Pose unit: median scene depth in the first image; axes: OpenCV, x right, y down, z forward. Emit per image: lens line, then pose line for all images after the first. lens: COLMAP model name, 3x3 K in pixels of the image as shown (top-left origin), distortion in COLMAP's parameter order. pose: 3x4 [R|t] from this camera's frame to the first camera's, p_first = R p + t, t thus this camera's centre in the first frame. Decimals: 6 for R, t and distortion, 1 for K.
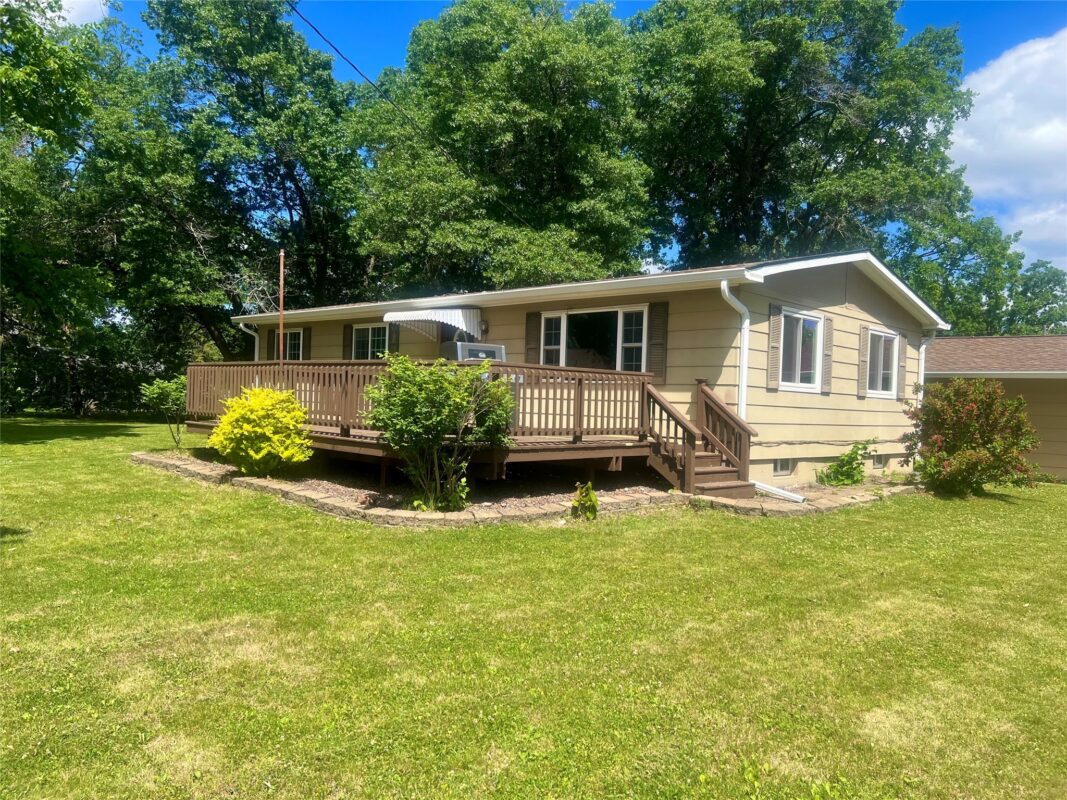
lens RADIAL K [[808.5, 0, 543.6], [0, 808.5, 397.5], [0, 0, 1]] dist [0.057184, -0.064925]
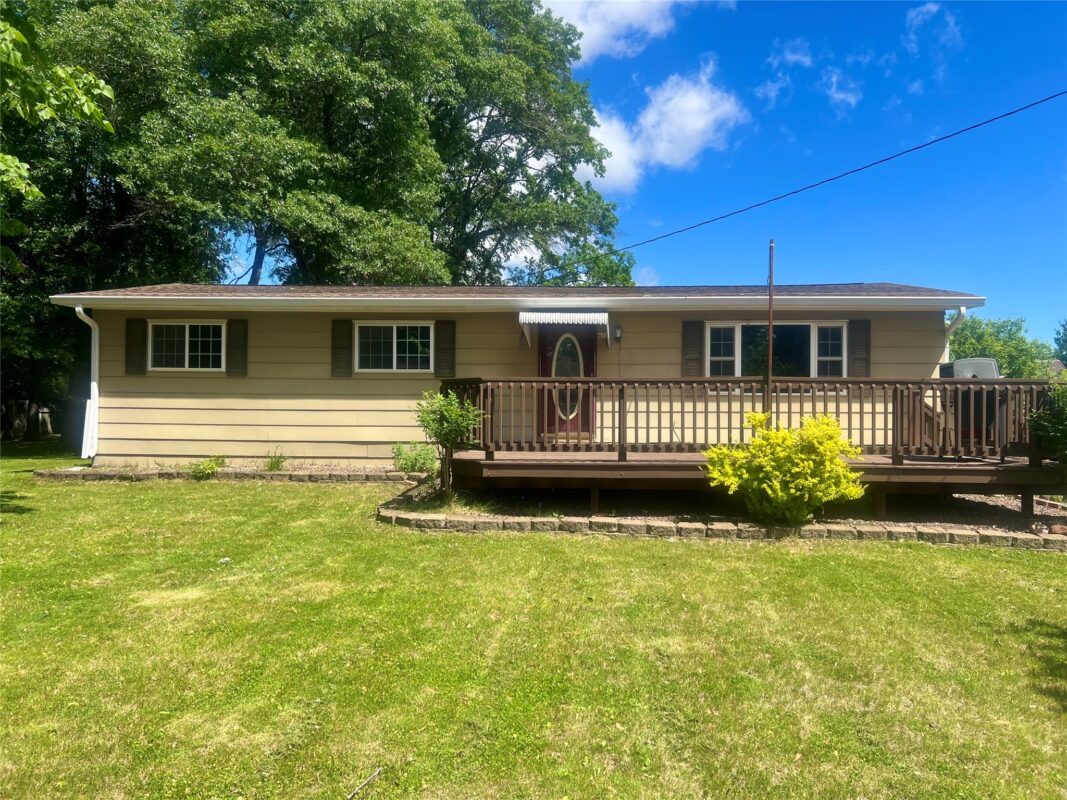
lens RADIAL K [[809.7, 0, 533.5], [0, 809.7, 400.0], [0, 0, 1]] dist [0.047952, -0.046921]
pose [[0.766322, -0.020018, 0.642144, -0.787985], [0.017180, 0.999796, 0.010665, -0.027238], [-0.642226, 0.002859, 0.766510, 0.406839]]
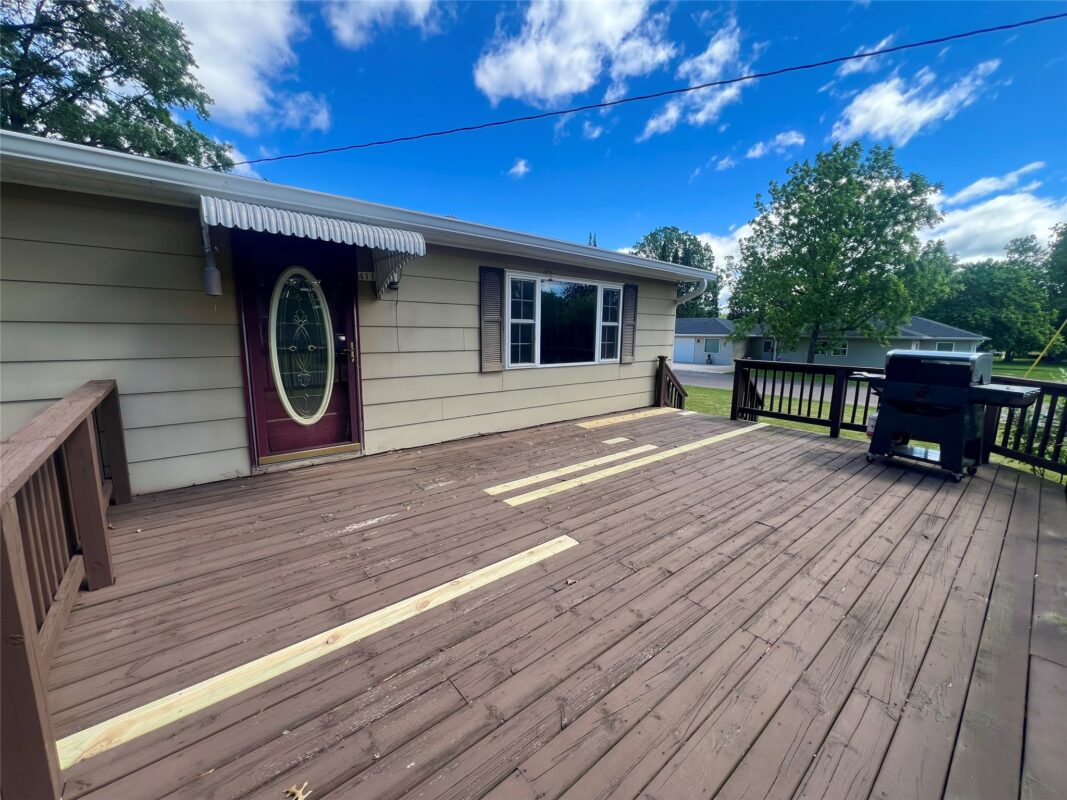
lens RADIAL K [[428.3, 0, 528.8], [0, 428.3, 397.1], [0, 0, 1]] dist [-0.000166, 0.000155]
pose [[0.128573, -0.182880, 0.974692, -0.393492], [-0.013111, 0.982450, 0.186065, -0.067748], [-0.991613, -0.036702, 0.123919, 0.948484]]
